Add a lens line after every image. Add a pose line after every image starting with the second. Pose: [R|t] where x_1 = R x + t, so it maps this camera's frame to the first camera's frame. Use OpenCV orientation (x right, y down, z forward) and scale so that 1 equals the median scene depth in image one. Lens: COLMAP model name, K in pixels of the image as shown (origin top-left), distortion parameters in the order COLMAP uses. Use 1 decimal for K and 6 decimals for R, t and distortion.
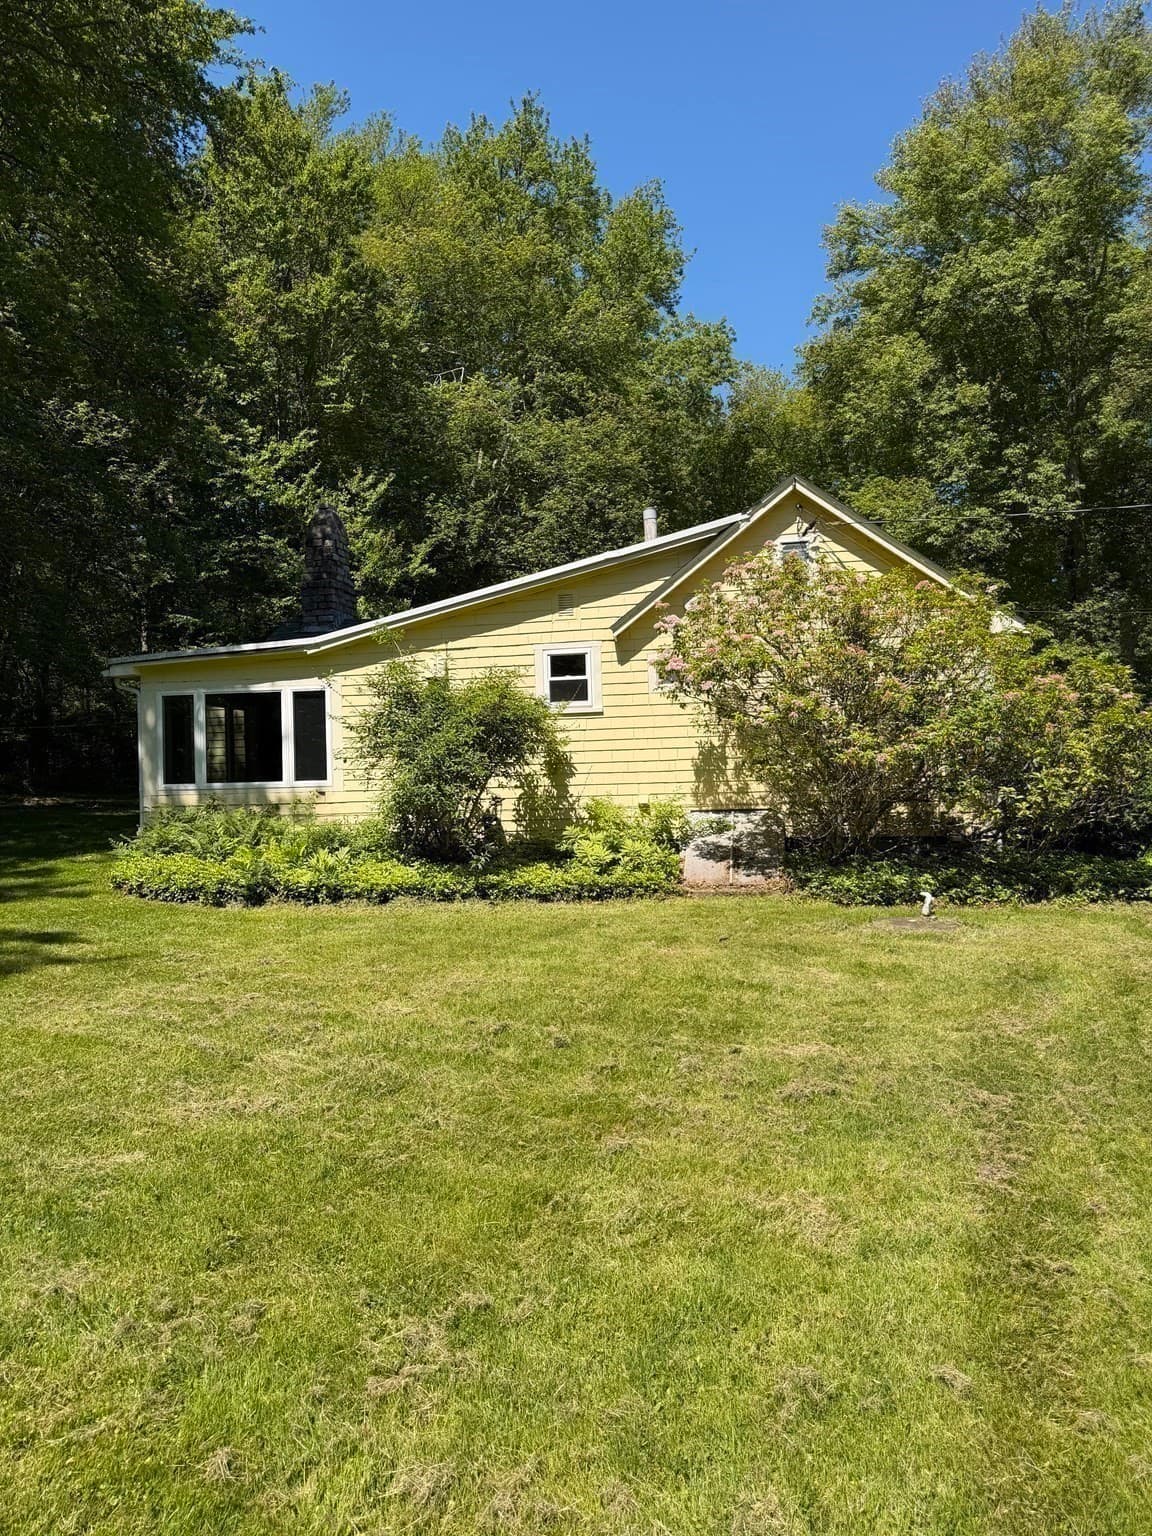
lens RADIAL K [[1131.1, 0, 576.0], [0, 1131.1, 768.0], [0, 0, 1]] dist [0.076375, -0.004299]
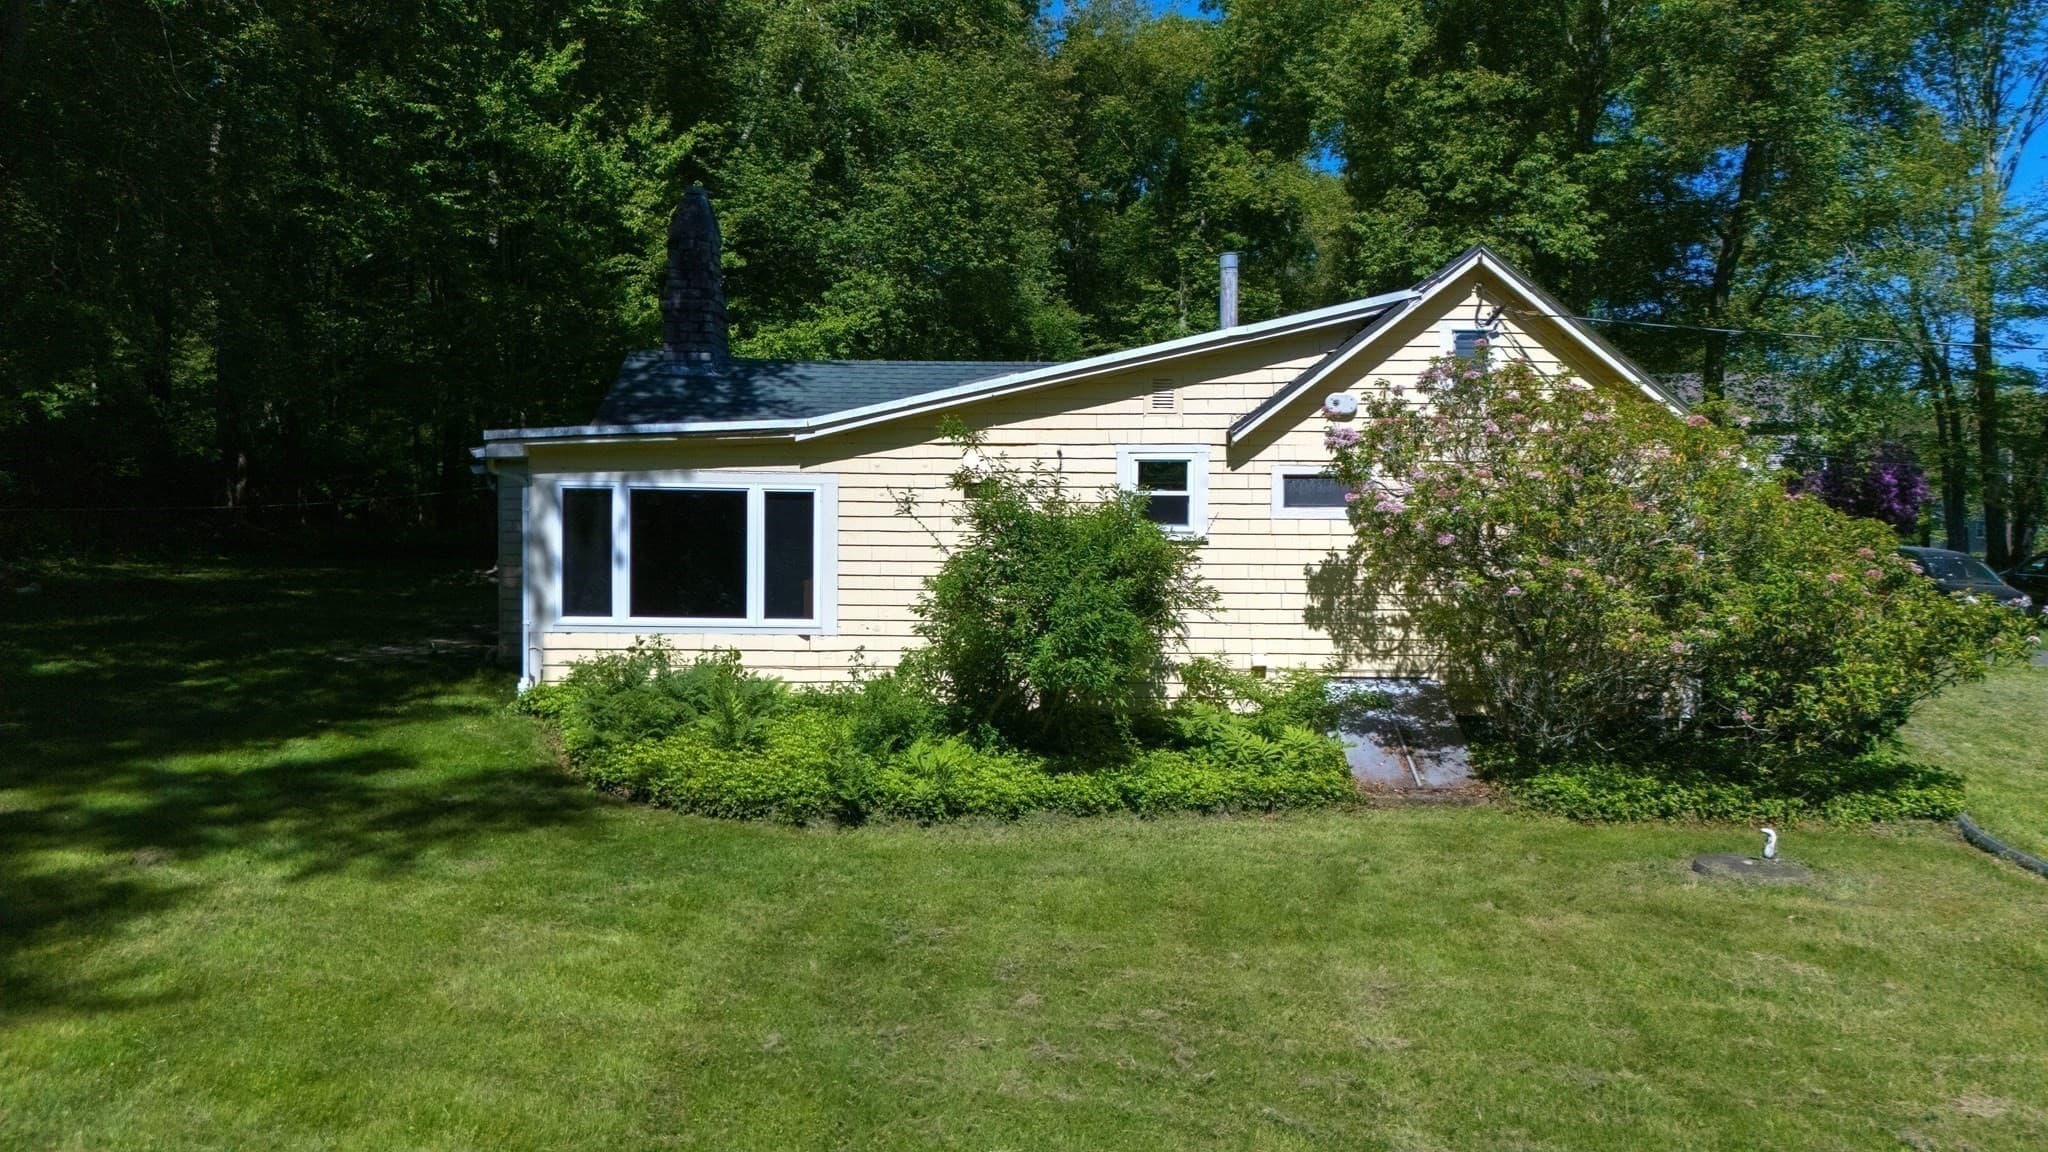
lens RADIAL K [[1599.5, 0, 1024.0], [0, 1599.5, 576.0], [0, 0, 1]] dist [0.056391, 0.003217]
pose [[0.978565, 0.028545, 0.203951, -0.294425], [-0.038691, 0.998195, 0.045931, -0.067058], [-0.202272, -0.052837, 0.977903, -0.004274]]
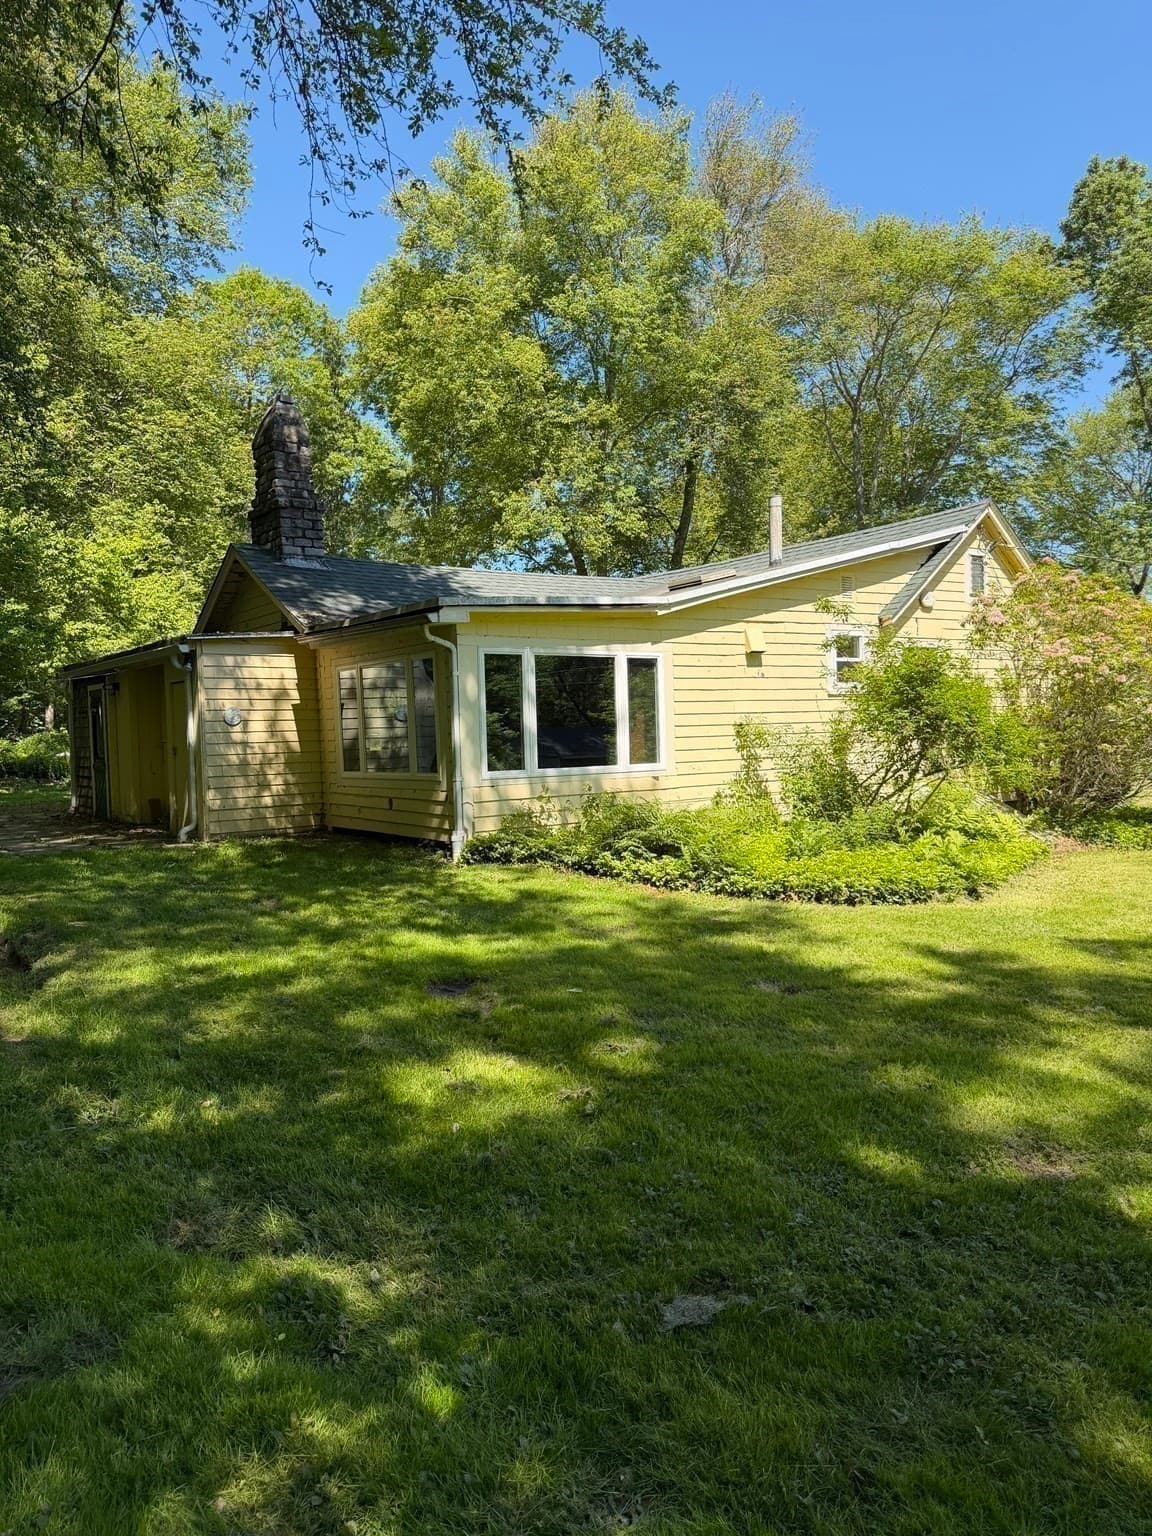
lens RADIAL K [[1131.1, 0, 576.0], [0, 1131.1, 768.0], [0, 0, 1]] dist [0.076375, -0.004299]
pose [[0.667715, -0.018311, 0.744192, -0.899233], [-0.000074, 0.999696, 0.024664, -0.006601], [-0.744417, -0.016524, 0.667510, 0.474424]]
